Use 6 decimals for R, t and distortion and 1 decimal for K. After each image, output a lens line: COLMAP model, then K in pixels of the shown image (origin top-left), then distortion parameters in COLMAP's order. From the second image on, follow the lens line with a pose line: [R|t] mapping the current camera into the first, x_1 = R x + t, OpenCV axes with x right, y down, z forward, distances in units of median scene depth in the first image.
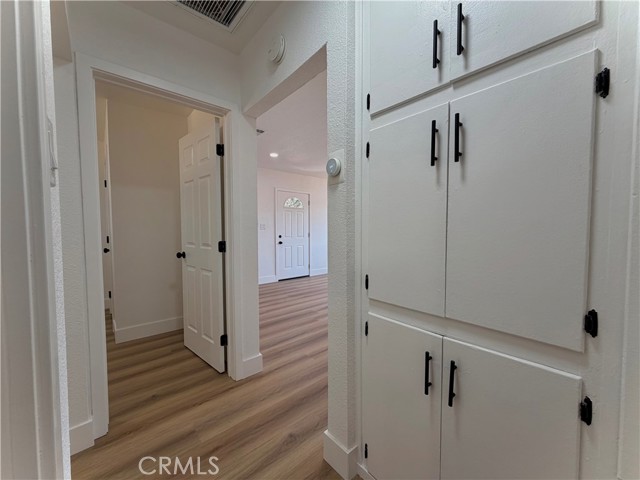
lens RADIAL K [[256.3, 0, 319.9], [0, 256.3, 239.5], [0, 0, 1]] dist [0.000479, -0.000400]
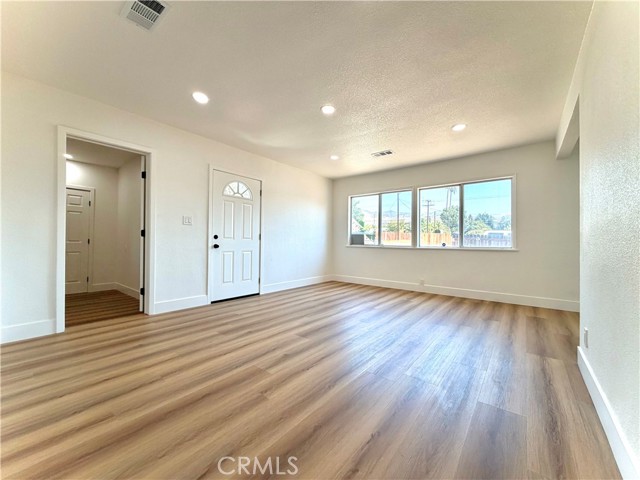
lens RADIAL K [[256.3, 0, 318.7], [0, 256.3, 239.2], [0, 0, 1]] dist [0.000479, -0.000400]
pose [[0.986082, 0.015554, 0.165530, 0.001697], [-0.007396, 0.998733, -0.049785, 0.025578], [-0.166095, 0.047868, 0.984947, 0.284589]]
